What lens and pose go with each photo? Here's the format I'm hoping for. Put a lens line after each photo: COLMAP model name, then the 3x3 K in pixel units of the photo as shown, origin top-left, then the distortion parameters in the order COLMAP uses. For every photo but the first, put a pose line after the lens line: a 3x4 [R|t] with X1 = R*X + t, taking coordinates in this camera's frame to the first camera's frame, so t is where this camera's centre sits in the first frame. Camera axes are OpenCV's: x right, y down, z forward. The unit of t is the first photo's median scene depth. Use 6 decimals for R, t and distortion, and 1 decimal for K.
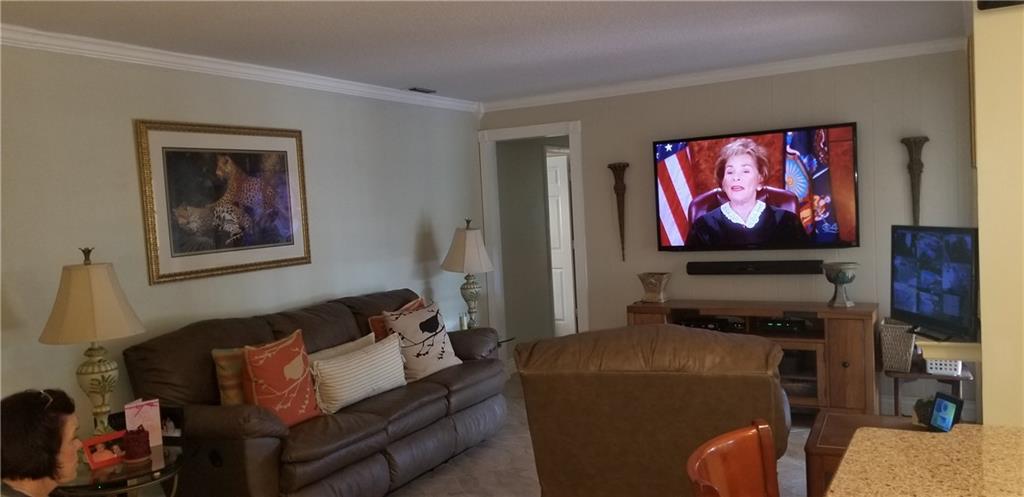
lens RADIAL K [[799.7, 0, 515.6], [0, 799.7, 247.5], [0, 0, 1]] dist [0.046237, -0.093475]
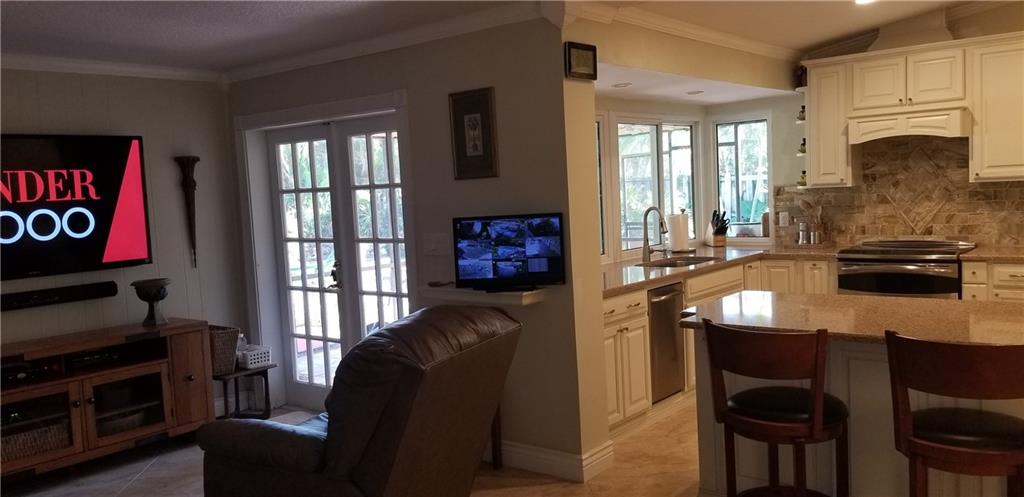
lens RADIAL K [[799.7, 0, 515.5], [0, 799.7, 251.2], [0, 0, 1]] dist [0.046237, -0.093475]
pose [[0.144182, -0.029881, 0.989100, -0.500750], [0.091335, 0.995679, 0.016766, 0.008739], [-0.985327, 0.087922, 0.146289, 0.435934]]
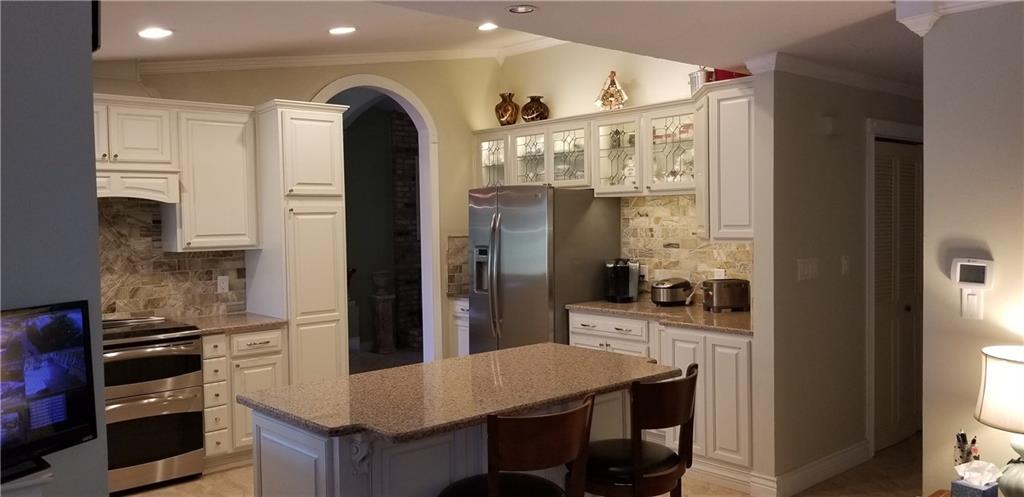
lens RADIAL K [[799.7, 0, 510.4], [0, 799.7, 247.1], [0, 0, 1]] dist [0.046237, -0.093475]
pose [[-0.953518, 0.061539, 0.294985, -0.040849], [0.084603, 0.994222, 0.066062, -0.047089], [-0.289215, 0.087948, -0.953215, 0.826773]]
